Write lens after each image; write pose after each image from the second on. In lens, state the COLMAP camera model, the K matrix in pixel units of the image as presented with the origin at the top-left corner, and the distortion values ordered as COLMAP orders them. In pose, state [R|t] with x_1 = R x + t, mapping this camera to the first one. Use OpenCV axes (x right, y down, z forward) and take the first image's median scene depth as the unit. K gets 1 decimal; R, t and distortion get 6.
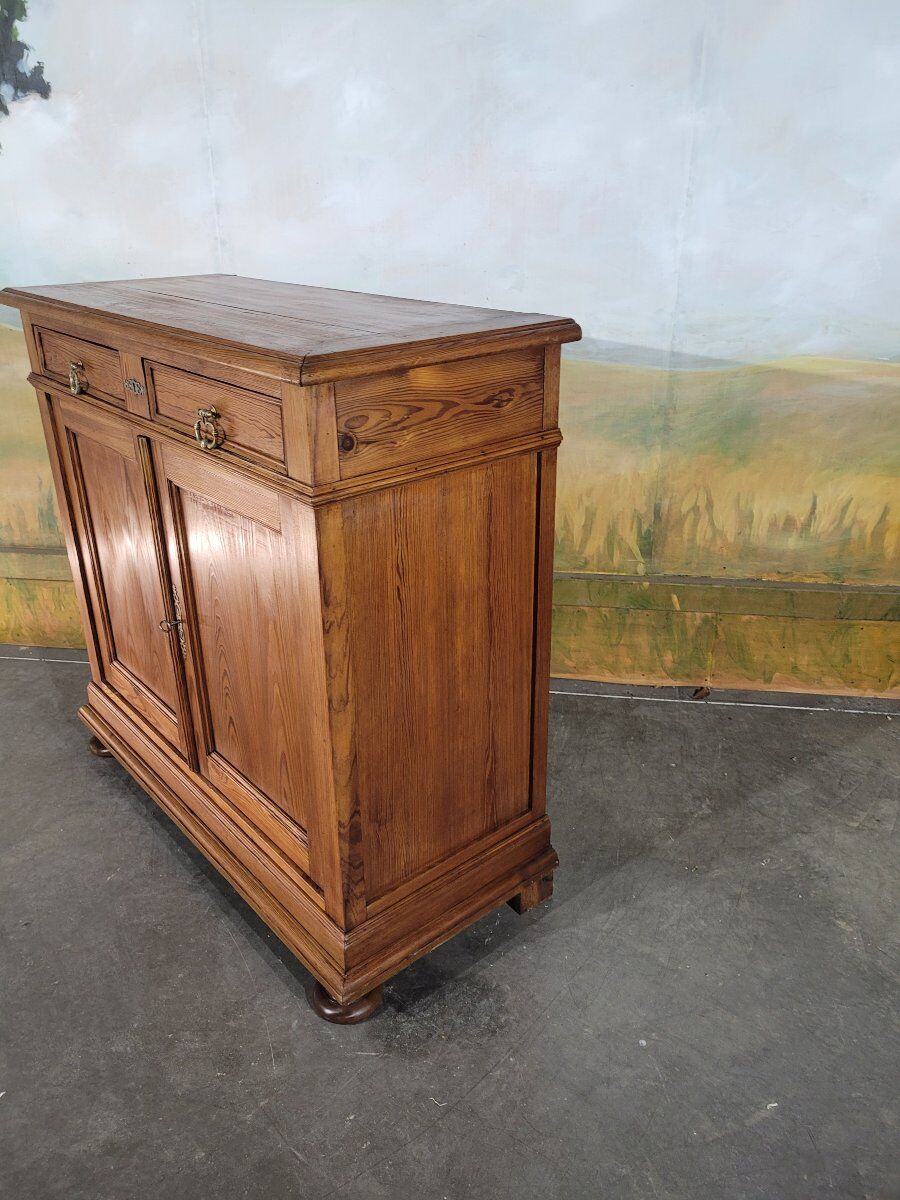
lens RADIAL K [[908.0, 0, 438.5], [0, 908.0, 583.9], [0, 0, 1]] dist [0.044582, -0.034285]
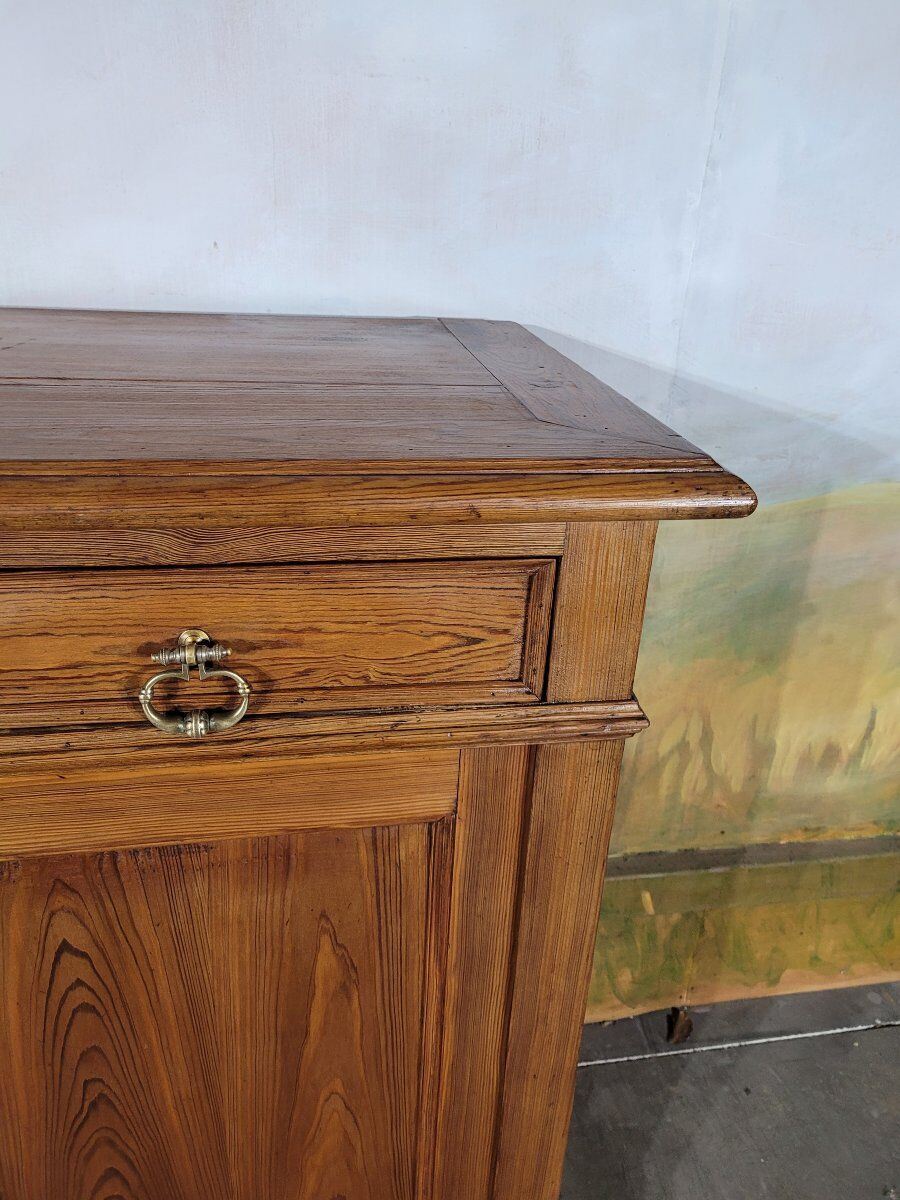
lens RADIAL K [[908.0, 0, 452.5], [0, 908.0, 588.3], [0, 0, 1]] dist [0.044582, -0.034285]
pose [[0.947812, -0.080612, 0.308471, -0.009857], [0.070376, 0.996541, 0.044187, -0.216843], [-0.310966, -0.020172, 0.950207, 0.540647]]
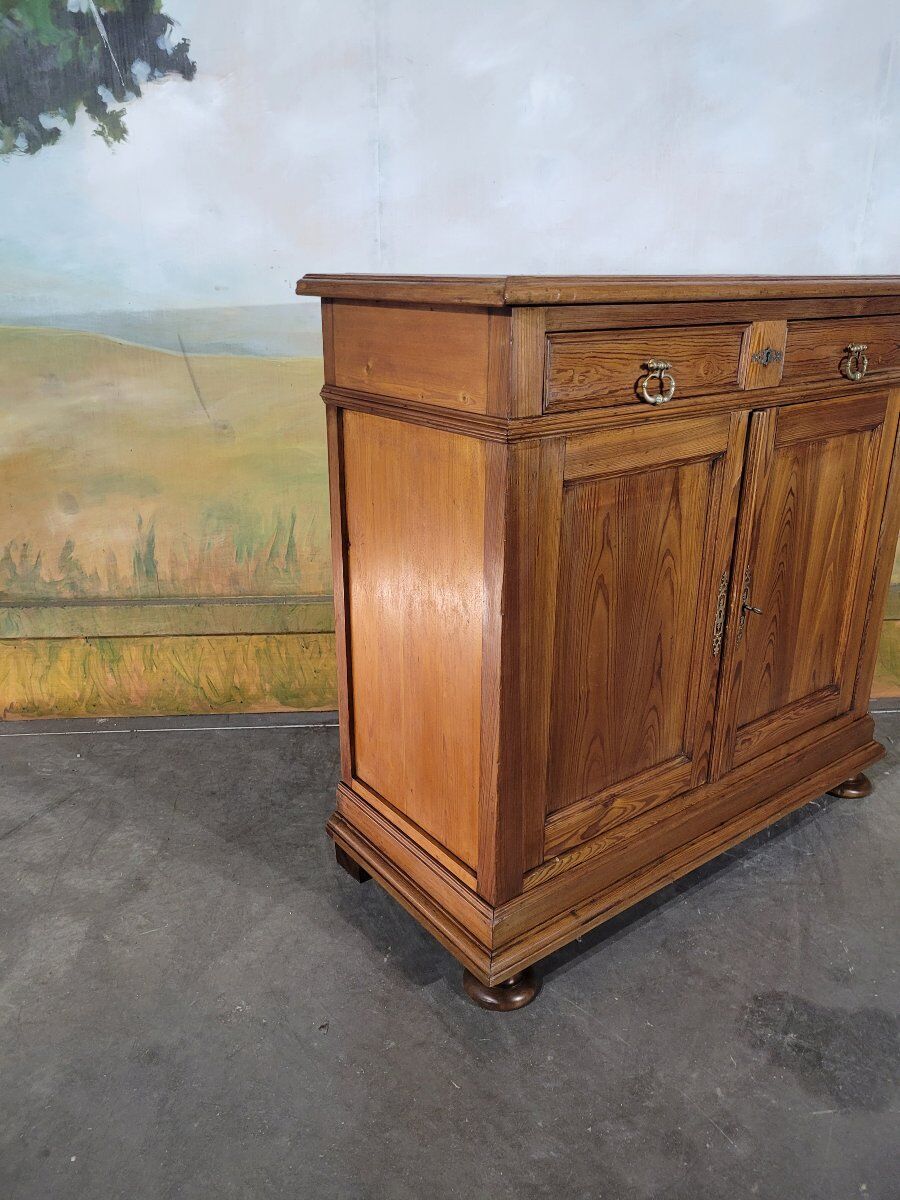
lens RADIAL K [[908.0, 0, 449.4], [0, 908.0, 593.3], [0, 0, 1]] dist [0.044582, -0.034285]
pose [[0.978241, -0.055774, 0.199836, -0.369660], [0.070253, 0.995336, -0.066107, 0.038702], [-0.195217, 0.078707, 0.977597, 0.119609]]
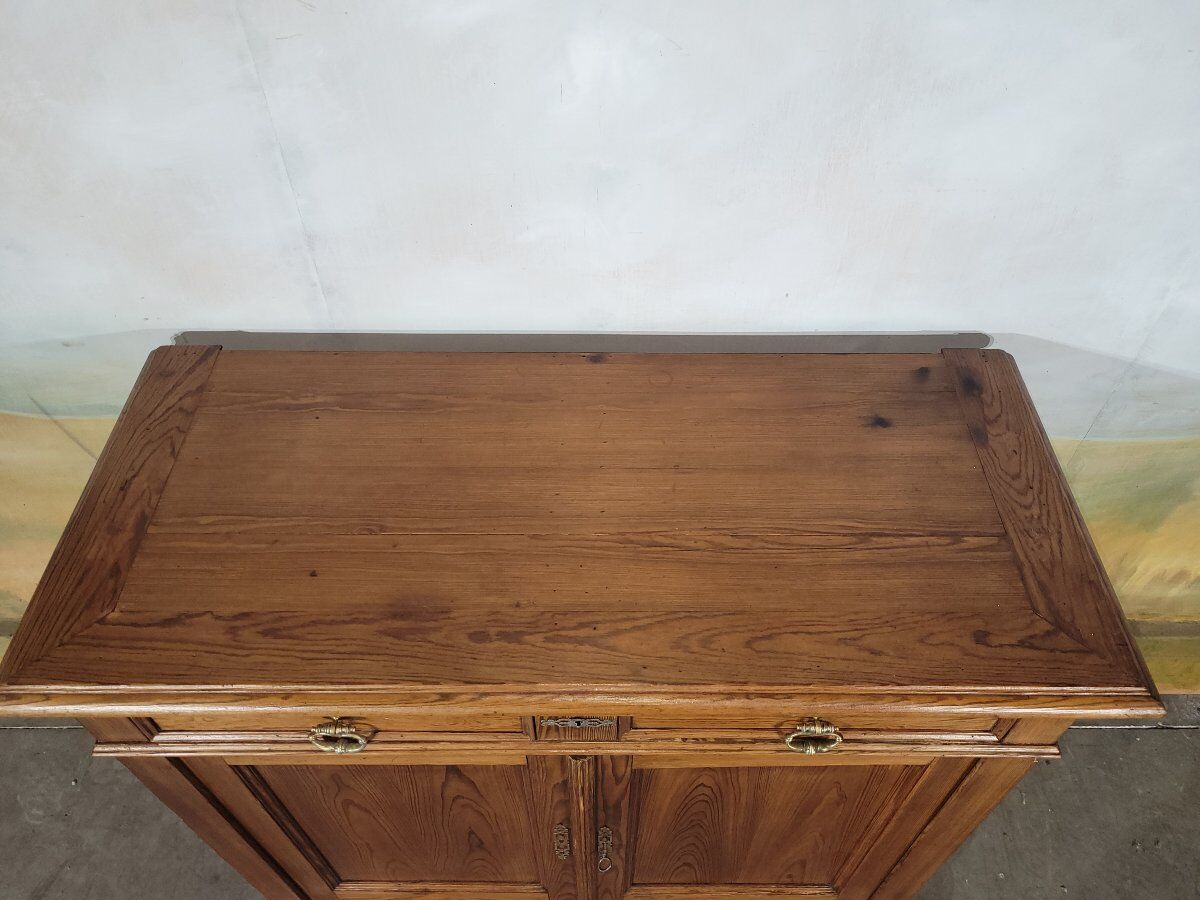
lens RADIAL K [[908.0, 0, 584.7], [0, 908.0, 458.9], [0, 0, 1]] dist [0.044582, -0.034285]
pose [[0.990510, -0.107988, 0.085018, -0.135796], [0.058388, 0.890616, 0.450993, -0.512608], [-0.124420, -0.441749, 0.888469, 0.465157]]
